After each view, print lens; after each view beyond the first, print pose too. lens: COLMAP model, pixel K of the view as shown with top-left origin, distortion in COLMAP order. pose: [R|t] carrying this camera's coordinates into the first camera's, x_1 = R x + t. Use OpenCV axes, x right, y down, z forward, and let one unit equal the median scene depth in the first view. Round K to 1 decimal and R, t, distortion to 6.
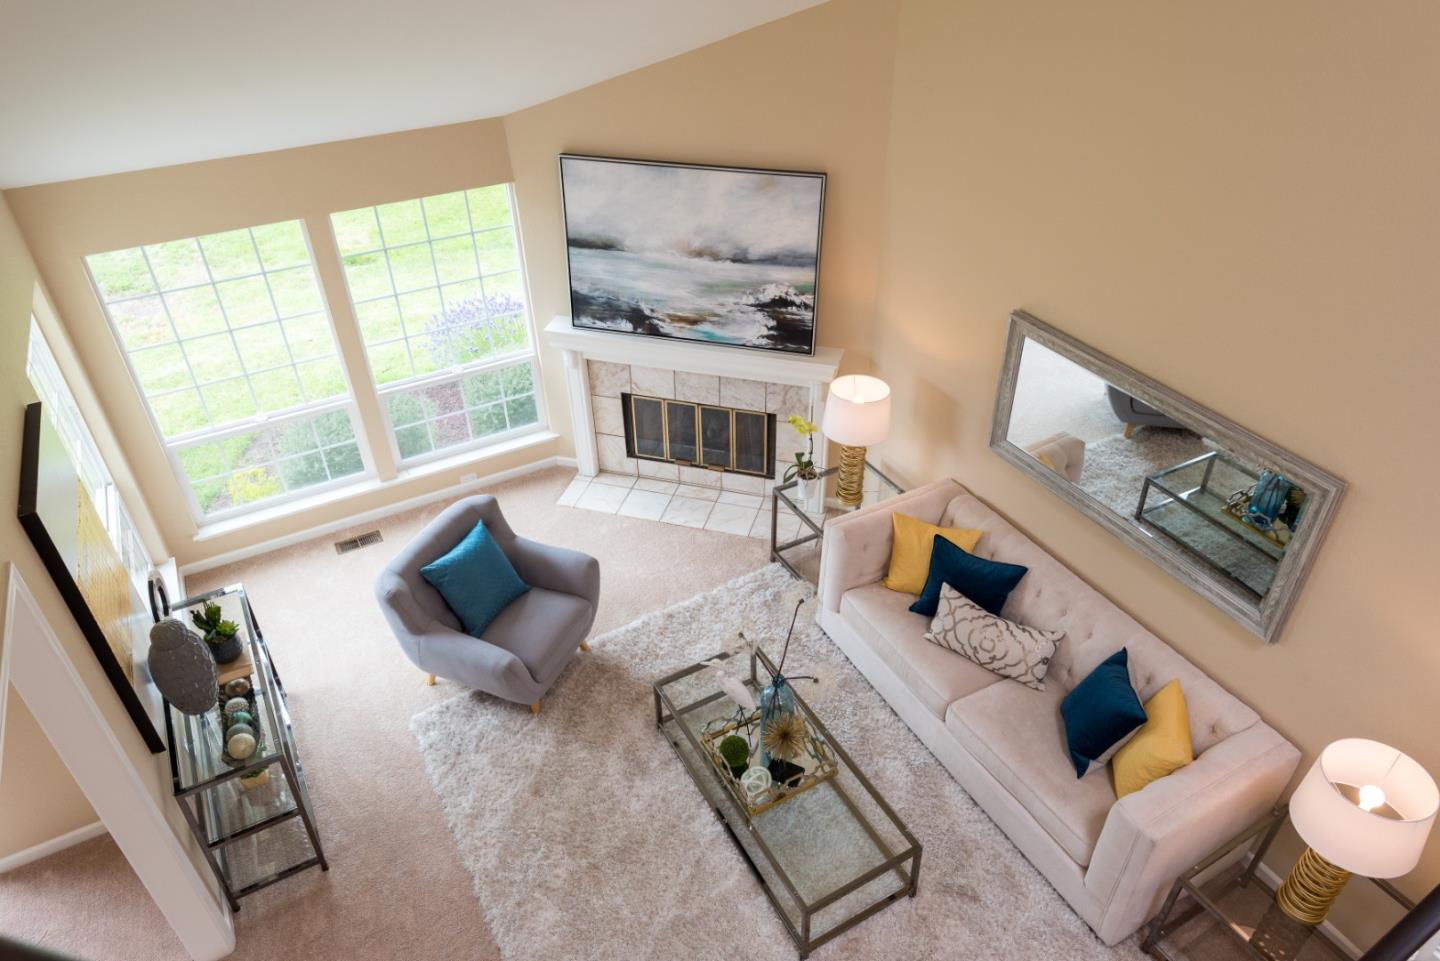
lens RADIAL K [[922.0, 0, 725.7], [0, 922.0, 487.9], [0, 0, 1]] dist [0.028618, 0.000955]
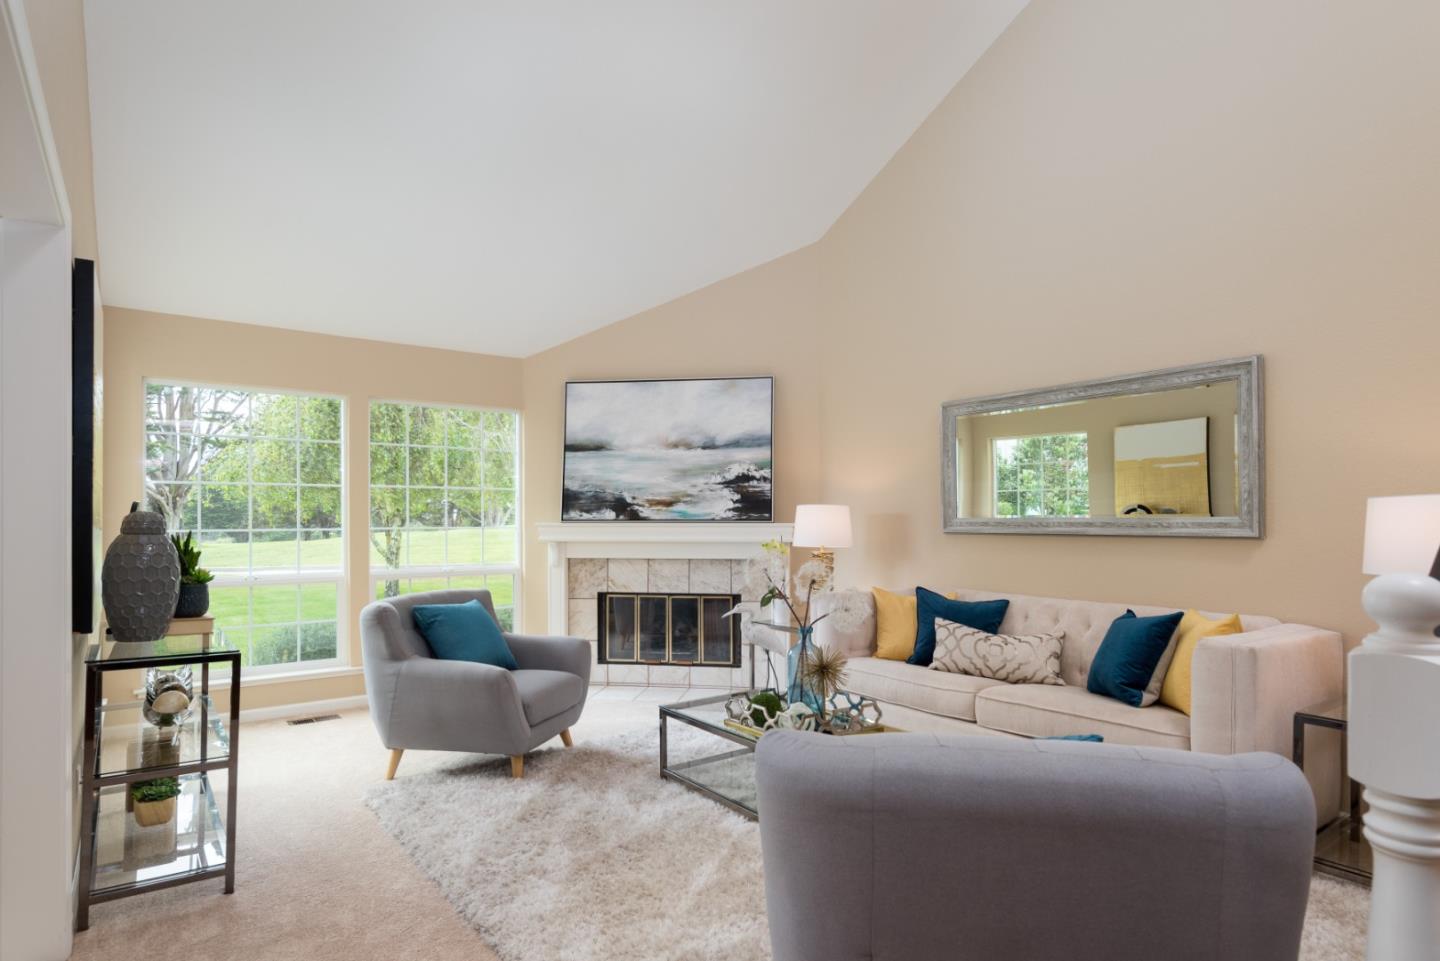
lens RADIAL K [[762.0, 0, 718.9], [0, 762.0, 523.8], [0, 0, 1]] dist [0.029035, -0.000345]
pose [[0.992048, 0.007833, 0.125613, -0.096731], [0.066716, 0.813566, -0.577633, 0.418908], [-0.106719, 0.581420, 0.806574, 0.228587]]
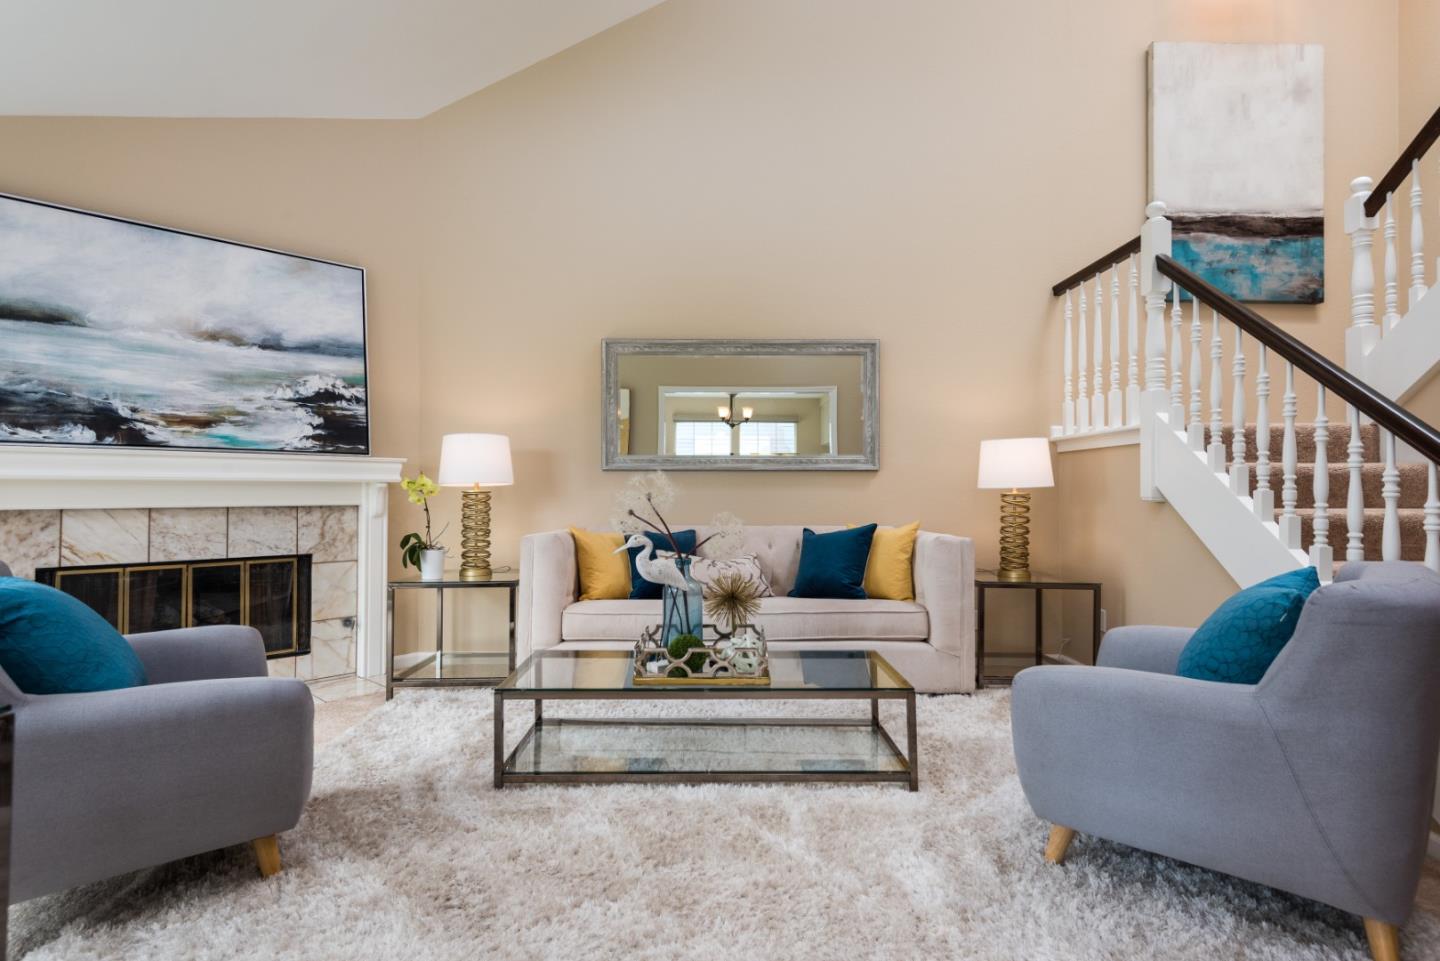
lens RADIAL K [[735.8, 0, 725.2], [0, 735.8, 487.8], [0, 0, 1]] dist [0.023868, -0.018976]
pose [[0.482449, 0.012618, 0.875833, -0.379338], [0.506797, 0.811516, -0.290858, 0.274865], [-0.714423, 0.584193, 0.385120, 0.491585]]
